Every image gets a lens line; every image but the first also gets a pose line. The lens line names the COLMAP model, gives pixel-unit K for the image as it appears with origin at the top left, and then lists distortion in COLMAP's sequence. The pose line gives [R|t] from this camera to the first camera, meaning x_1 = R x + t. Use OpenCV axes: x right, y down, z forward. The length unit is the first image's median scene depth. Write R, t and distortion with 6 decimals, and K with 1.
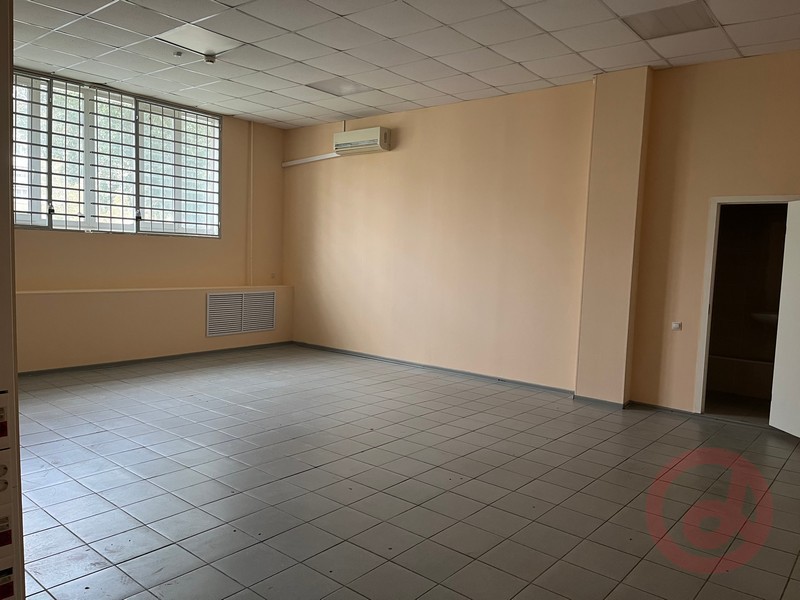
lens RADIAL K [[602.1, 0, 400.0], [0, 602.1, 300.0], [0, 0, 1]] dist [0.031610, -0.000714]
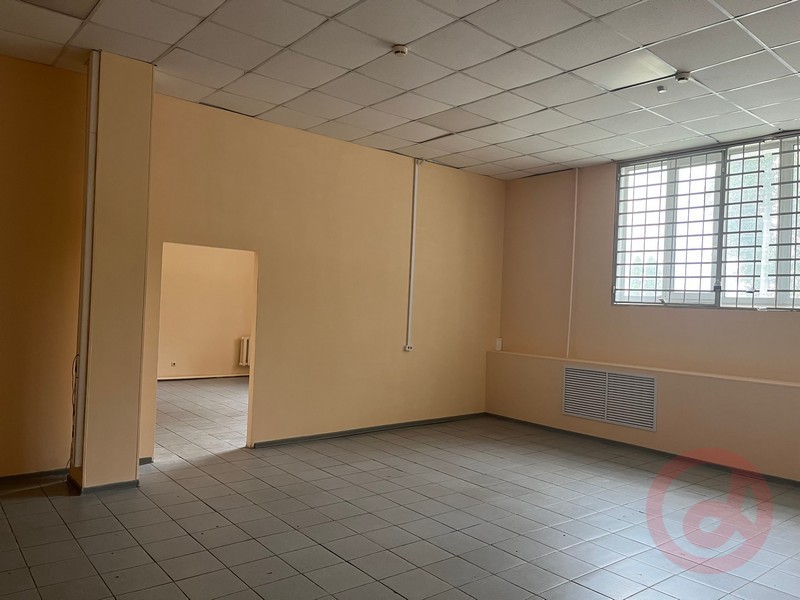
lens RADIAL K [[602.1, 0, 400.0], [0, 602.1, 300.0], [0, 0, 1]] dist [0.031610, -0.000714]
pose [[-0.182042, -0.051467, -0.981943, 0.454364], [-0.120720, 0.992244, -0.029627, -0.041299], [0.975852, 0.113147, -0.186843, 0.711057]]
